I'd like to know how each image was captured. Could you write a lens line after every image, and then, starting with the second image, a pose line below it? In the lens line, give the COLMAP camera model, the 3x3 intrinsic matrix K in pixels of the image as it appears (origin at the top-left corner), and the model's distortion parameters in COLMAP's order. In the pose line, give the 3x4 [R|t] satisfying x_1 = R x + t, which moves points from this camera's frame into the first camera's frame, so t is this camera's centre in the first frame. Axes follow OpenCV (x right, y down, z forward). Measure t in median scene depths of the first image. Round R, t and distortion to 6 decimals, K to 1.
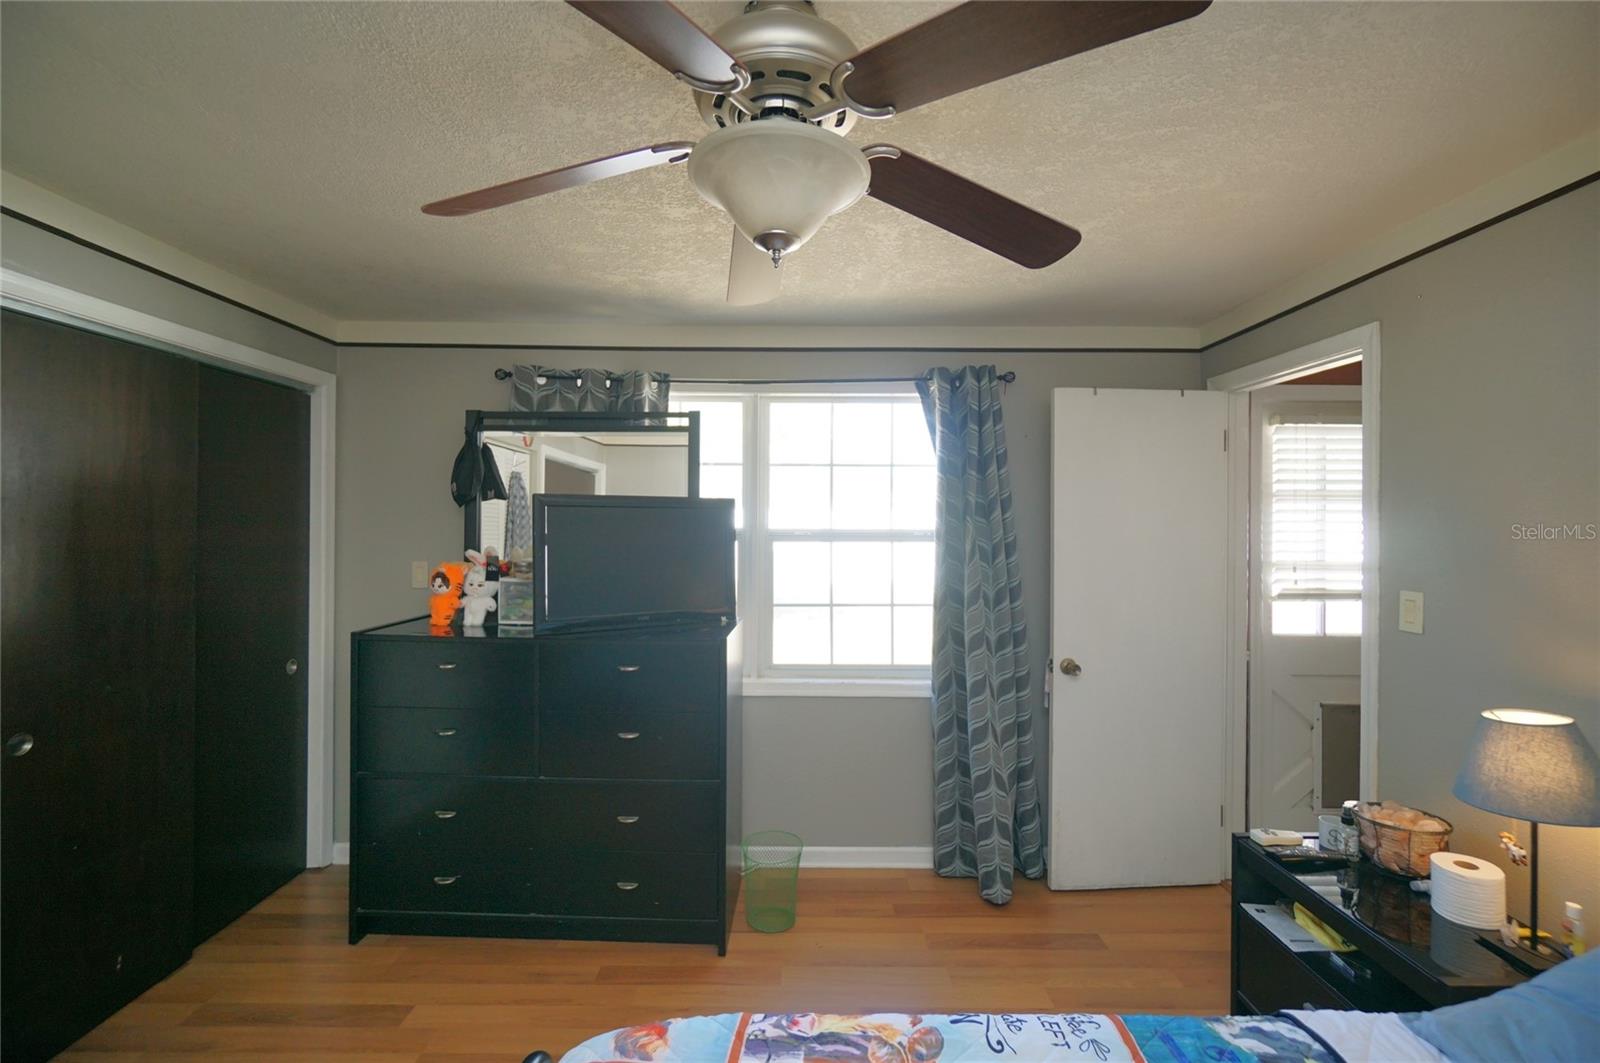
lens RADIAL K [[701.1, 0, 794.6], [0, 701.1, 522.4], [0, 0, 1]] dist [-0.011018, 0.005070]
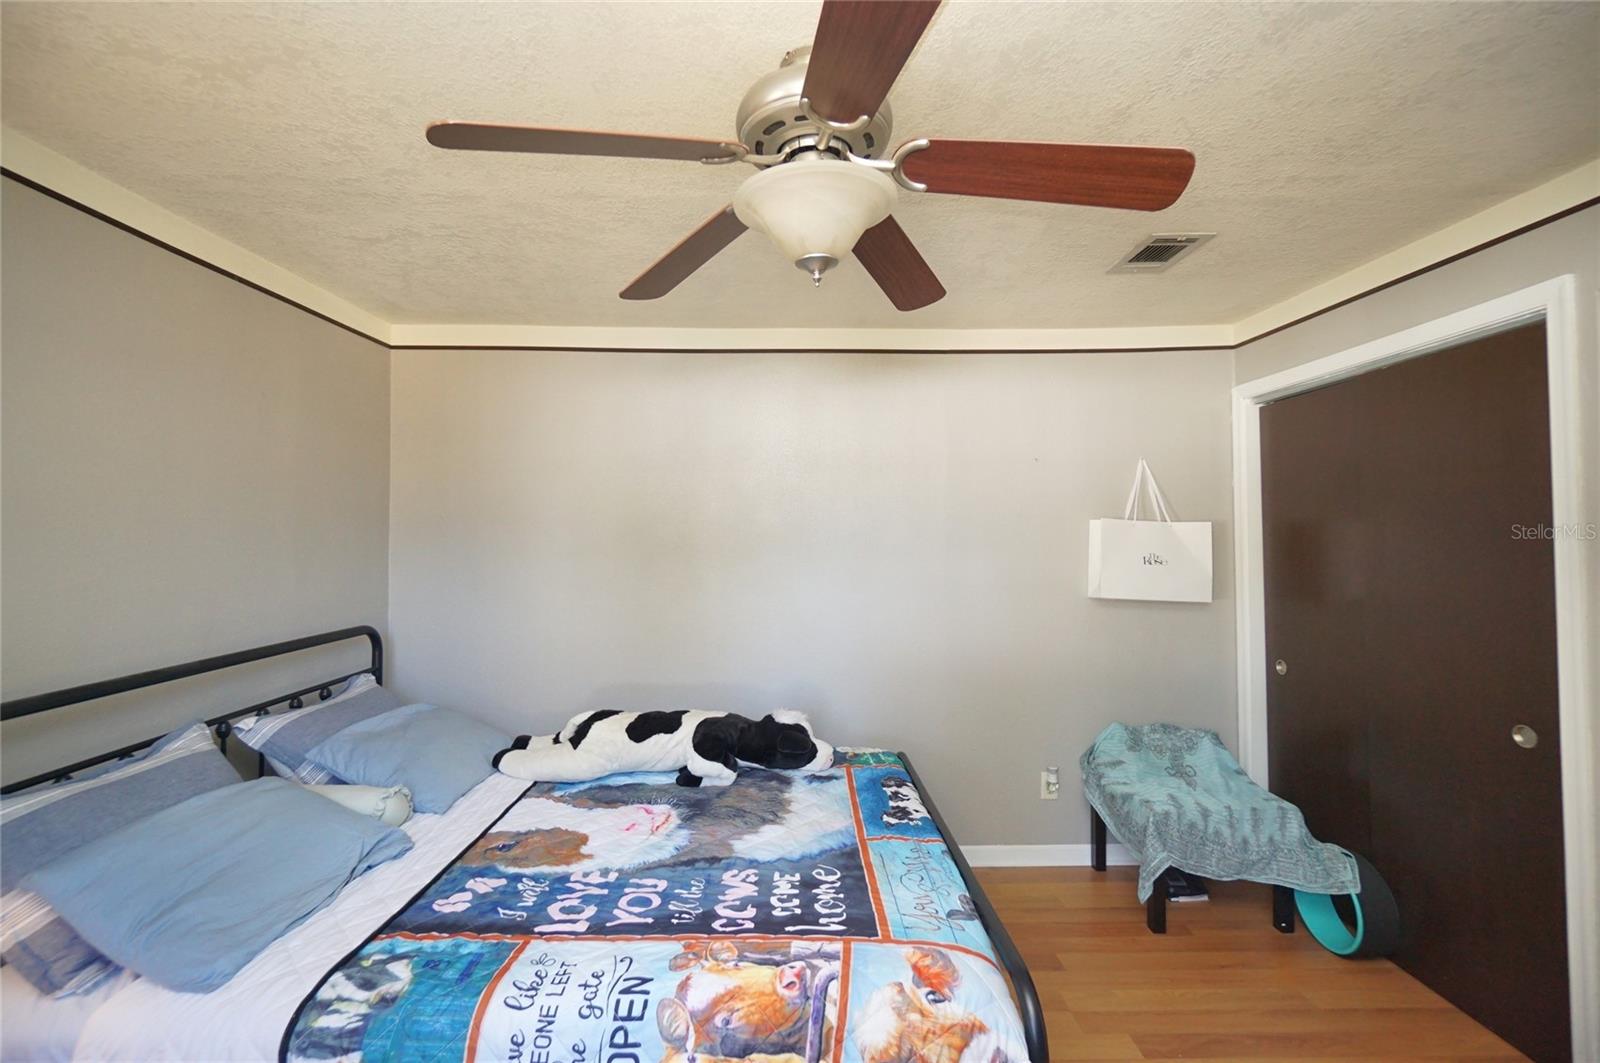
lens RADIAL K [[685.6, 0, 794.9], [0, 685.6, 521.4], [0, 0, 1]] dist [-0.012198, 0.006054]
pose [[-0.999968, -0.002478, -0.007656, 0.007680], [-0.002248, 0.999552, -0.029847, 0.020225], [0.007726, -0.029828, -0.999525, 0.894223]]
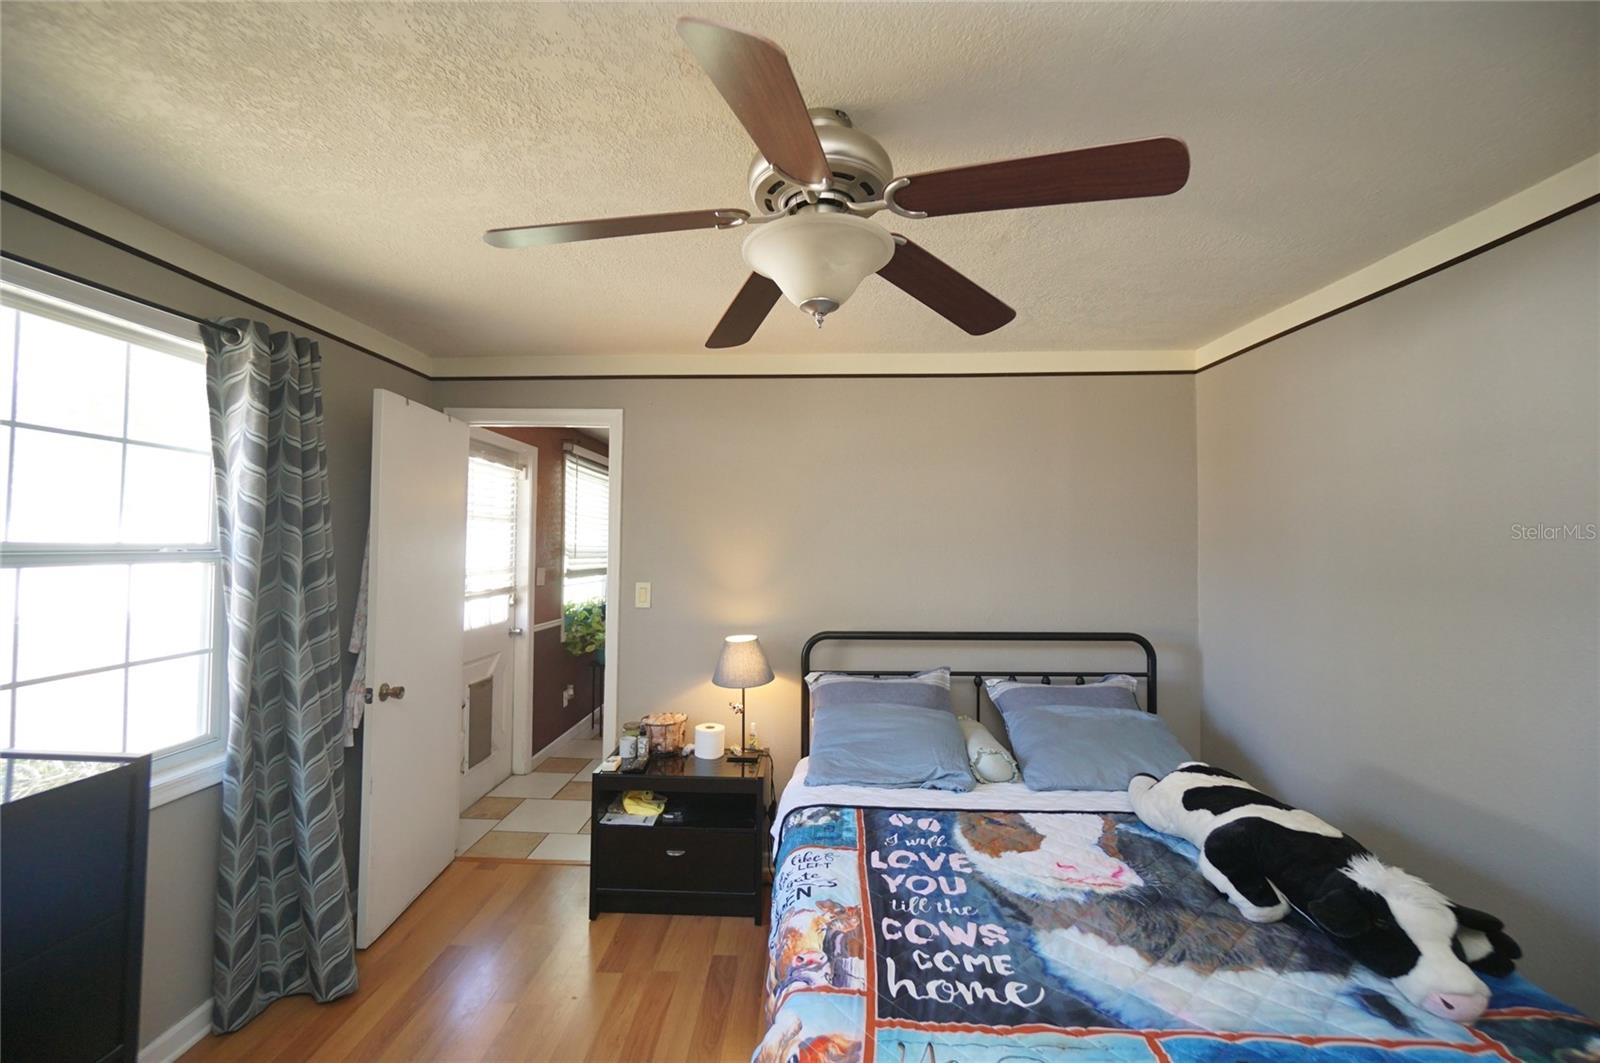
lens RADIAL K [[701.1, 0, 794.6], [0, 701.1, 522.4], [0, 0, 1]] dist [-0.011018, 0.005070]
pose [[0.028151, 0.028275, 0.999204, -0.519668], [-0.010291, 0.999555, -0.027995, 0.002103], [-0.999551, -0.009495, 0.028430, 0.430547]]
